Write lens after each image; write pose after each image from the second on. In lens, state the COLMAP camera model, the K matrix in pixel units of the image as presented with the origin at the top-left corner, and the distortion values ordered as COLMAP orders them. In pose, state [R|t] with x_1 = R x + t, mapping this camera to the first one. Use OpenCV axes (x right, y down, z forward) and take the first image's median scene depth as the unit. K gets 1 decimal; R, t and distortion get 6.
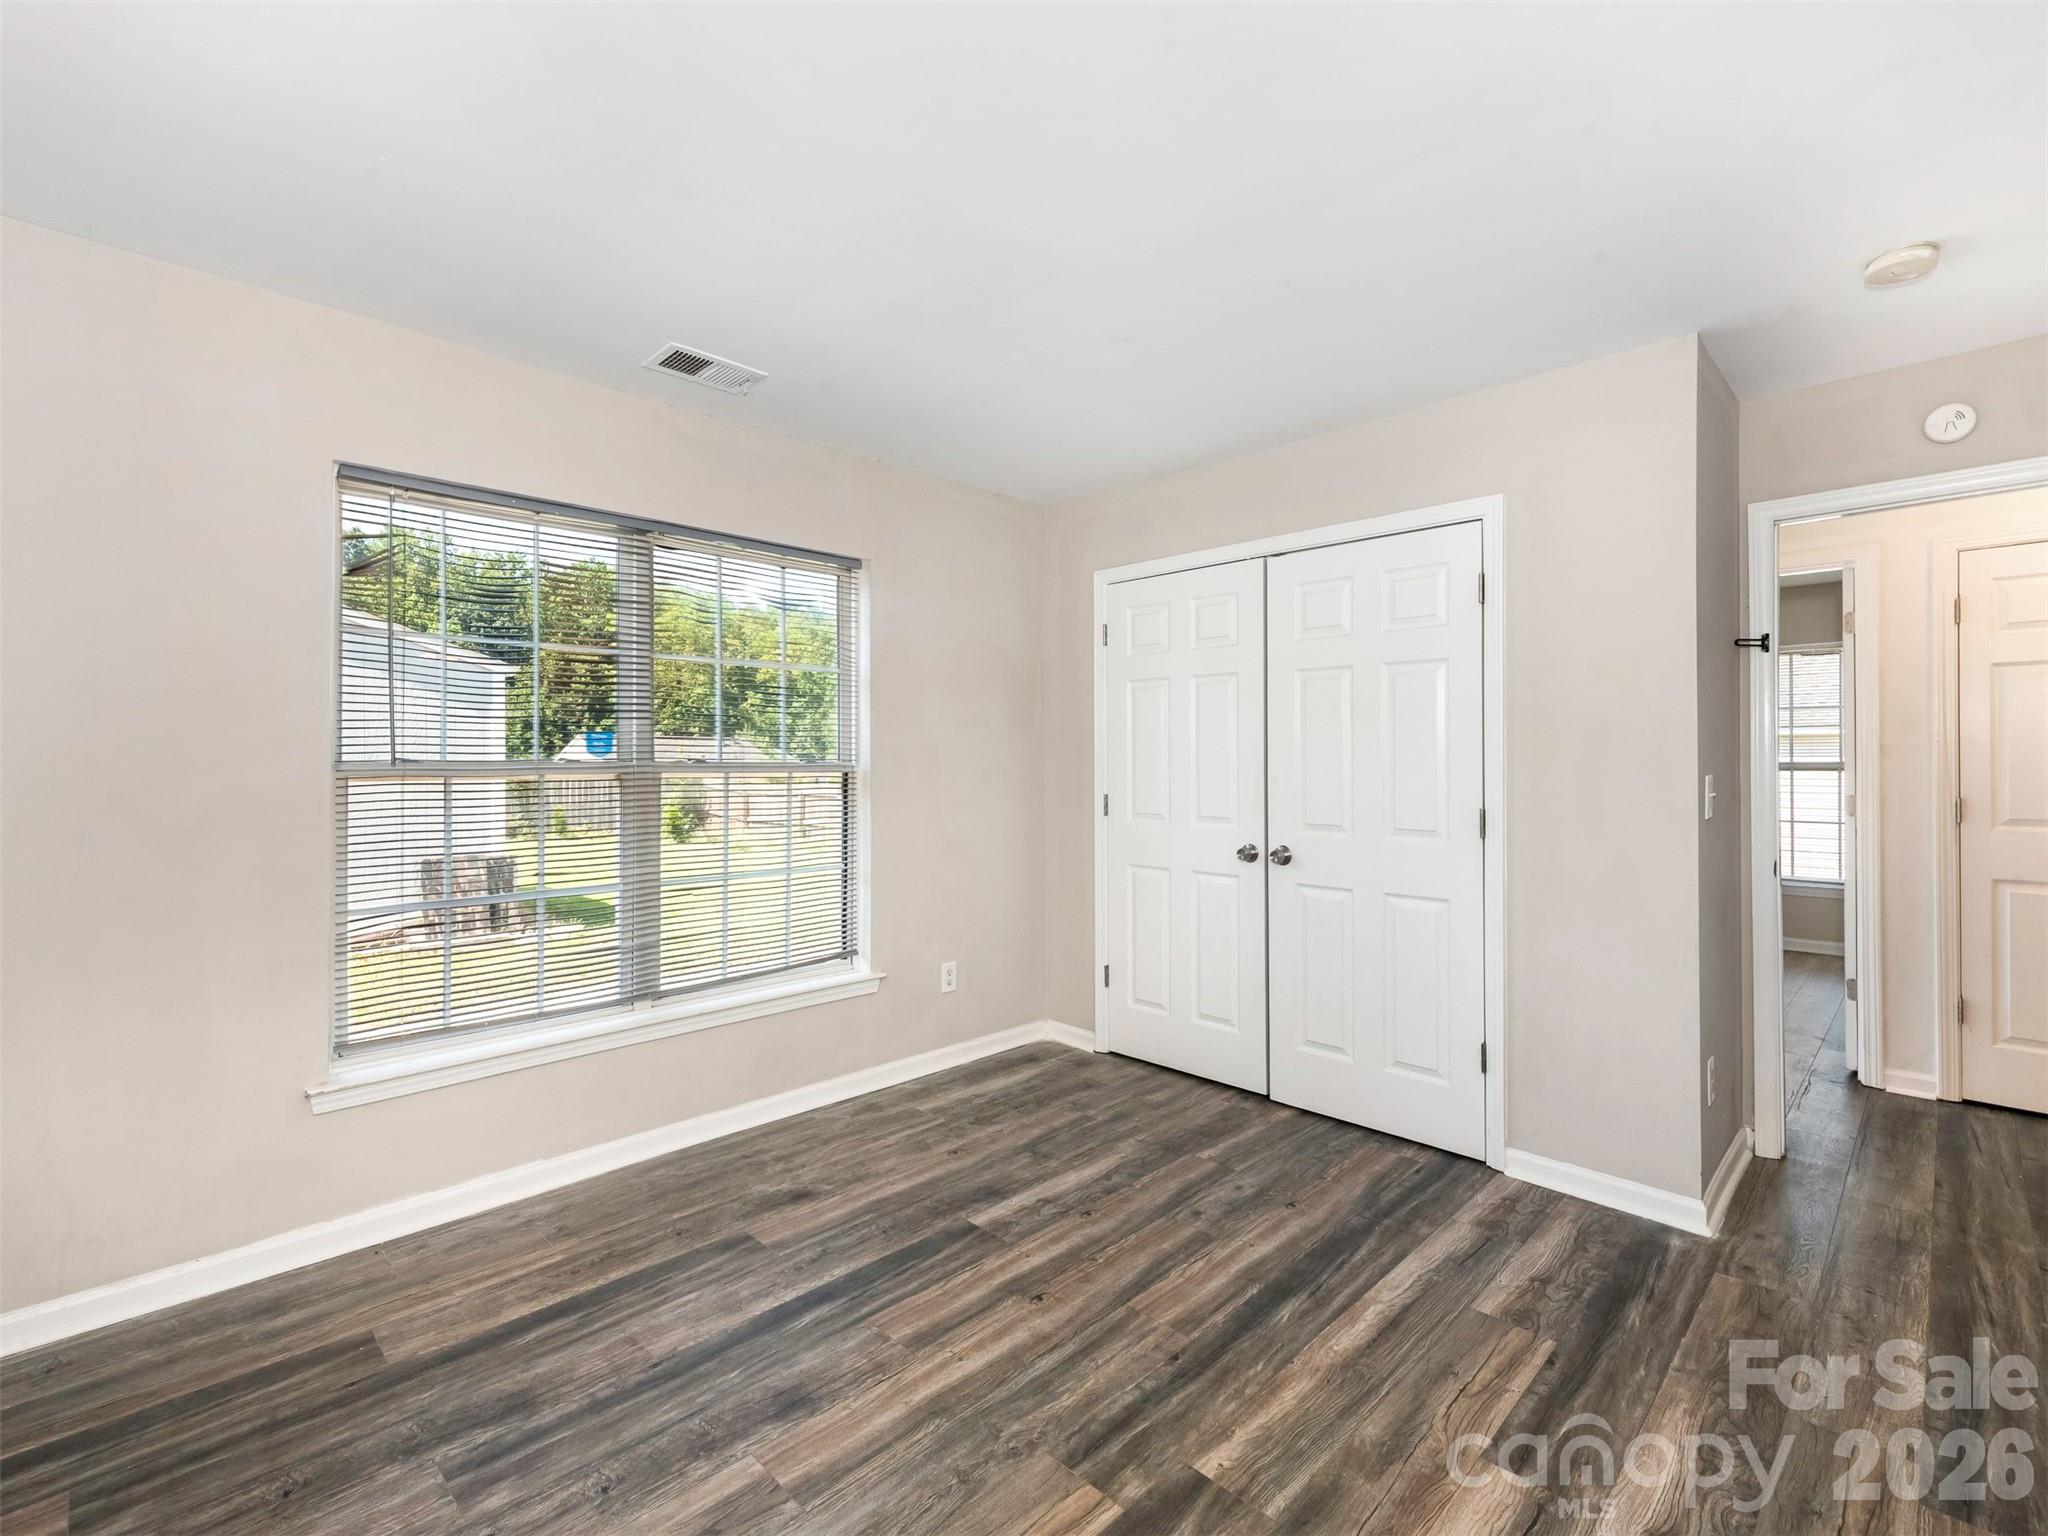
lens RADIAL K [[923.7, 0, 1035.6], [0, 923.7, 761.2], [0, 0, 1]] dist [0.019371, -0.007862]
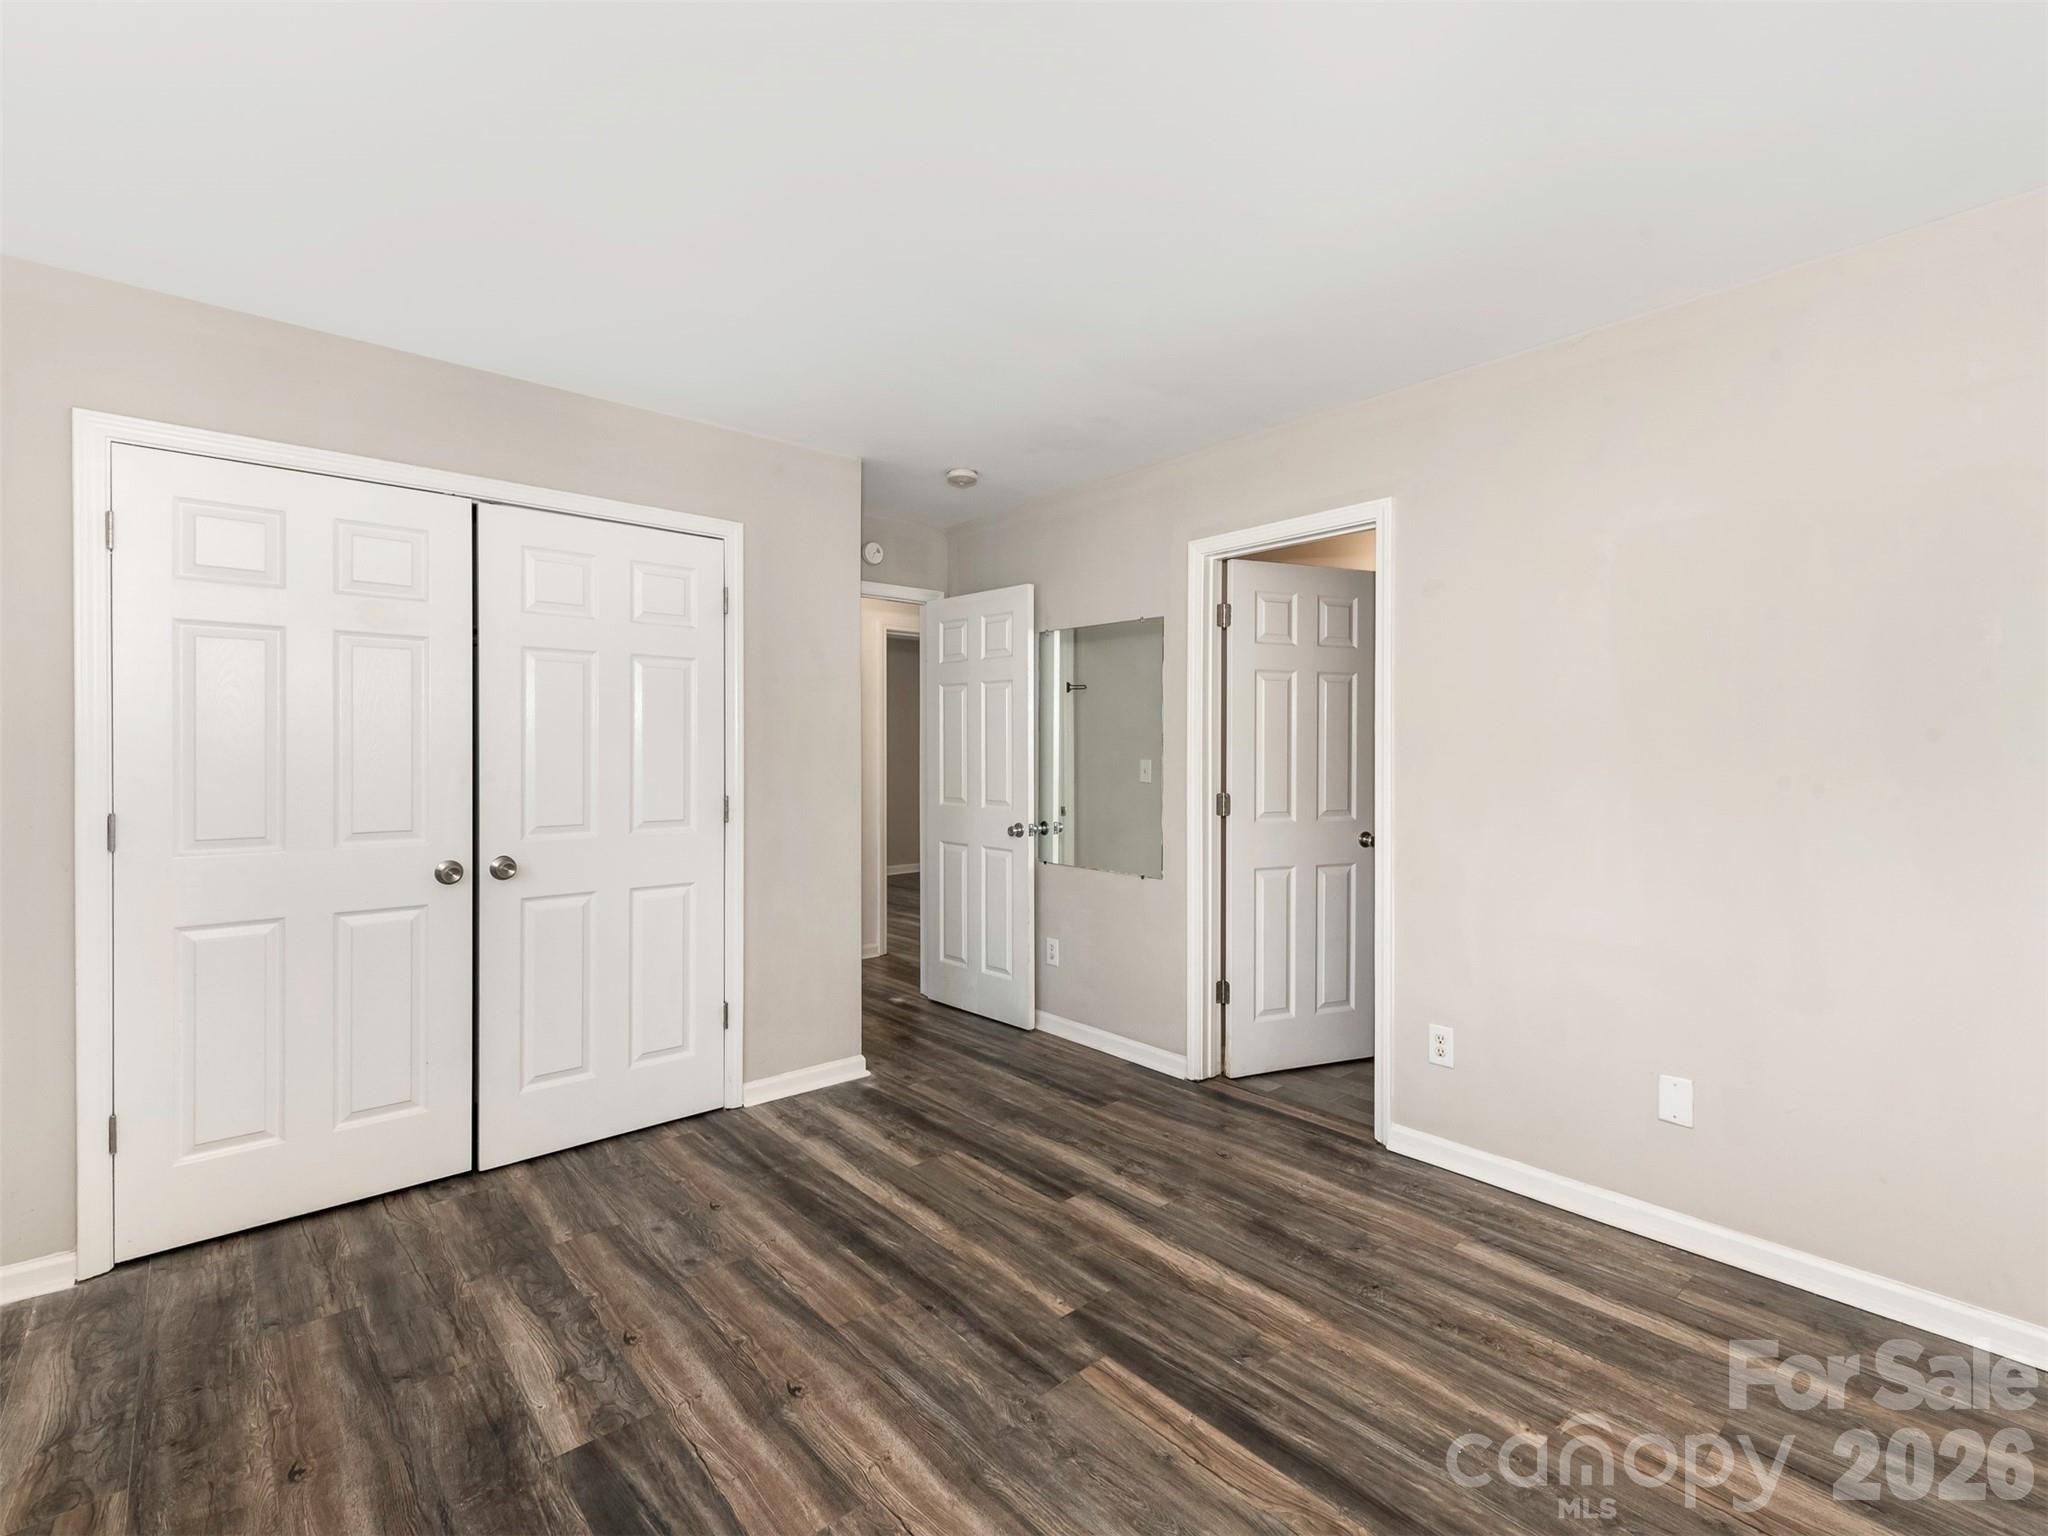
lens RADIAL K [[923.7, 0, 1034.4], [0, 923.7, 758.1], [0, 0, 1]] dist [0.019371, -0.007862]
pose [[0.076191, -0.008187, 0.997060, -0.804864], [0.001149, 0.999966, 0.008123, -0.004914], [-0.997093, 0.000527, 0.076198, 0.702554]]
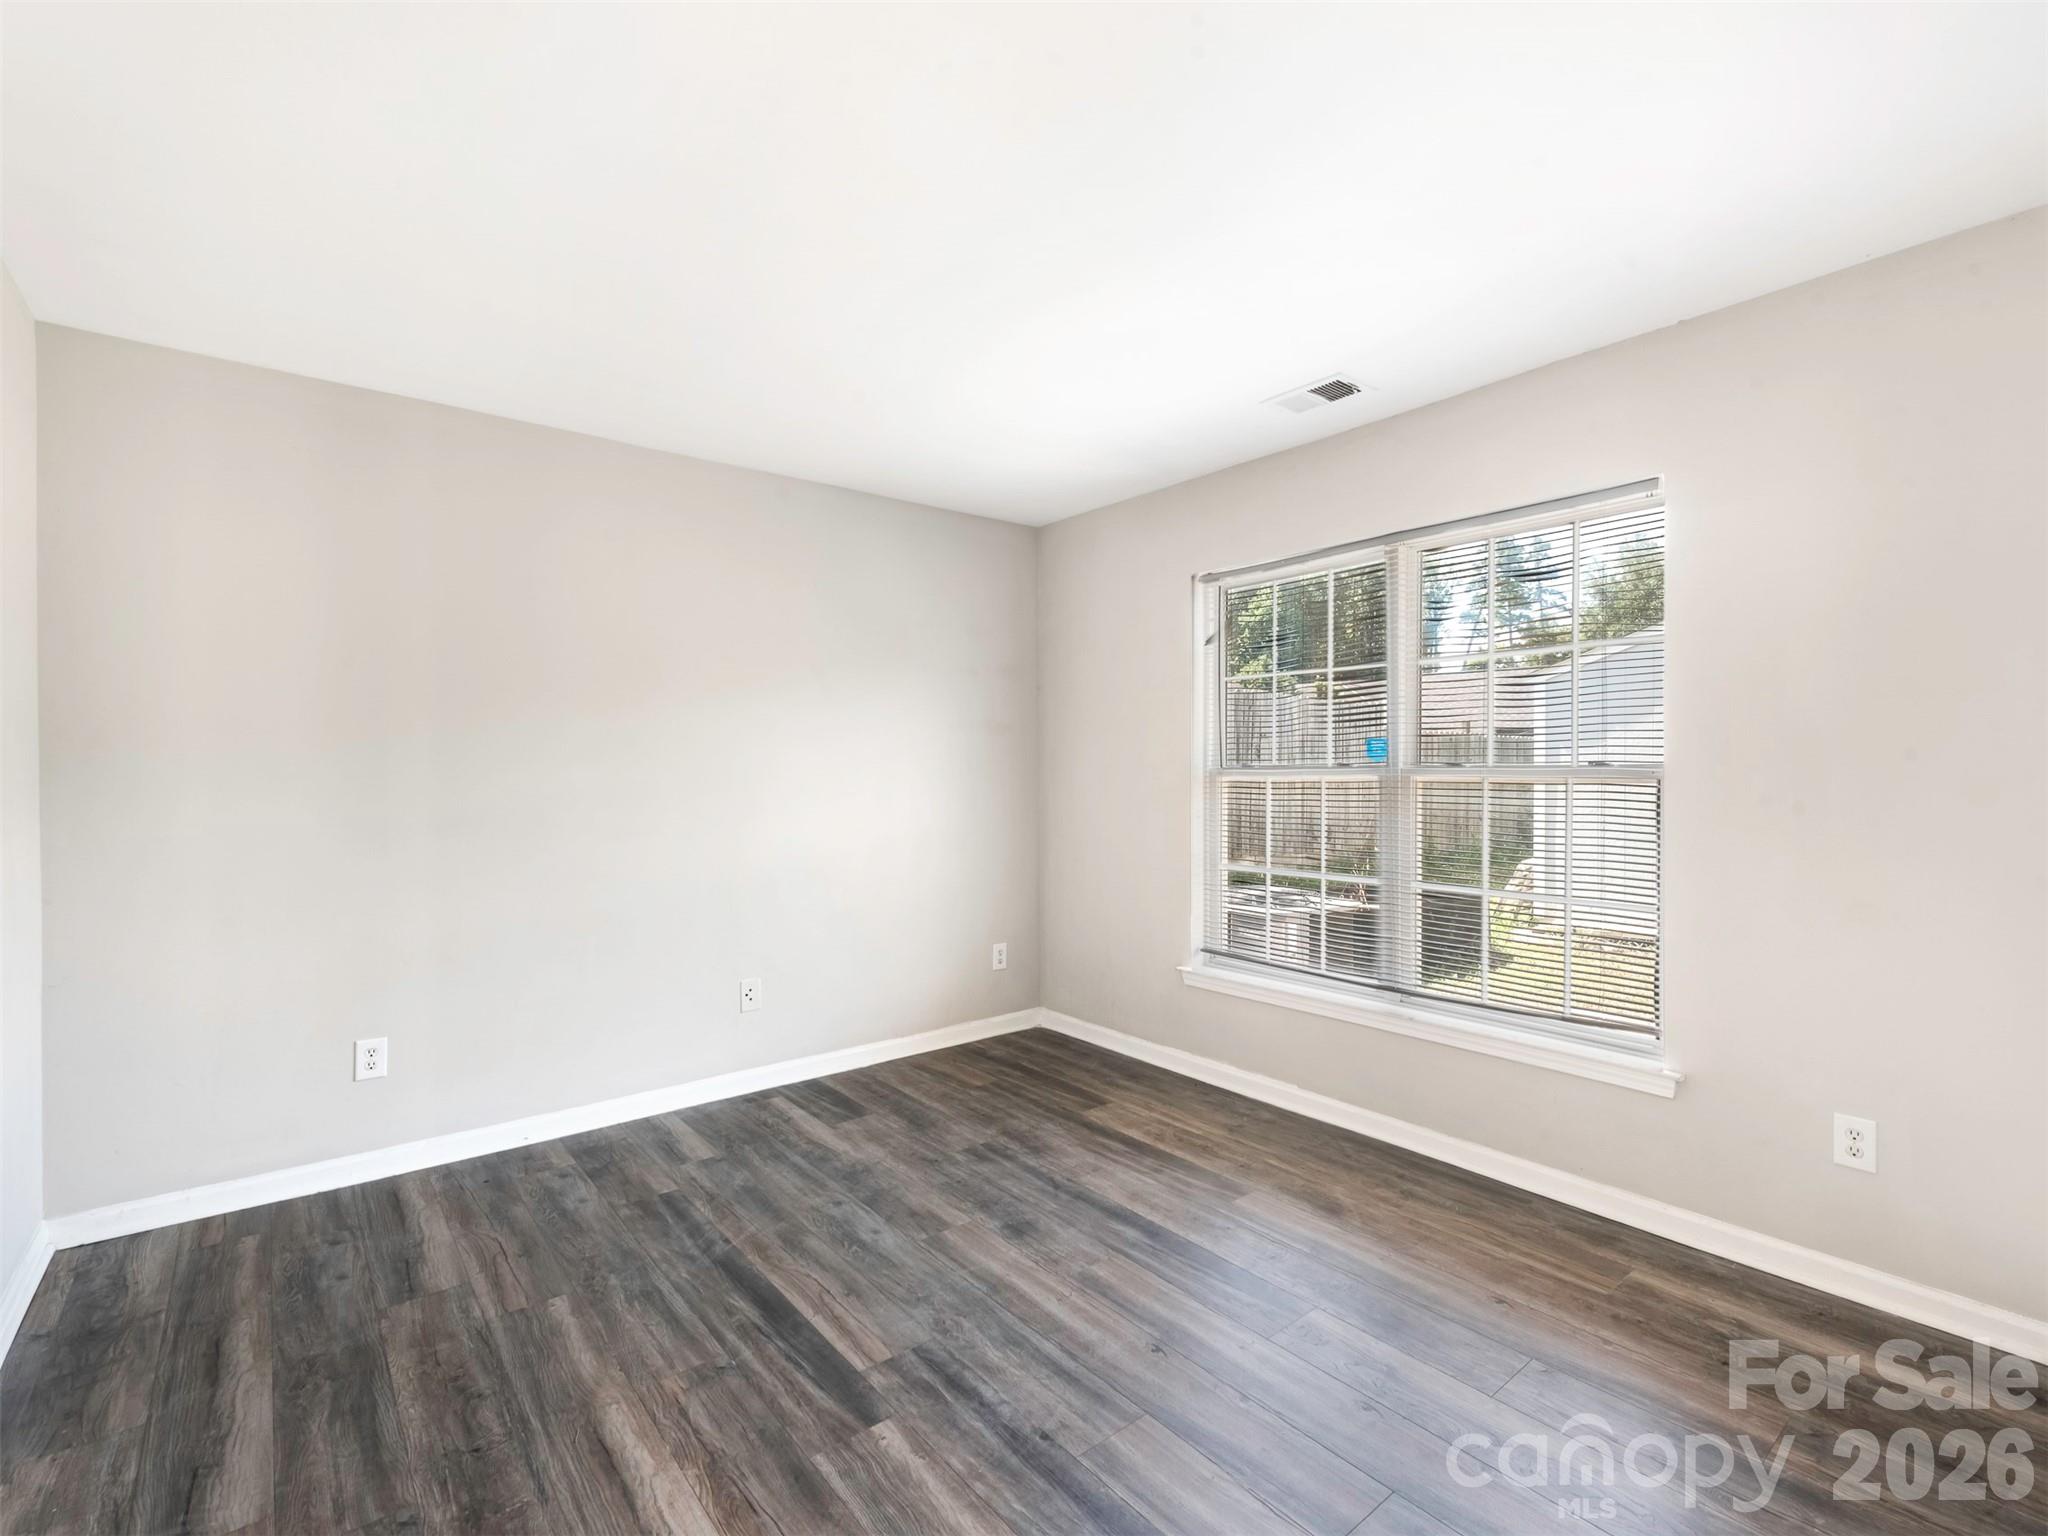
lens RADIAL K [[958.9, 0, 1045.7], [0, 958.9, 765.3], [0, 0, 1]] dist [0.004937, -0.002261]
pose [[-0.106252, 0.001674, -0.994338, 0.939532], [0.003573, 0.999993, 0.001301, -0.002671], [0.994333, -0.003414, -0.106258, 0.972881]]
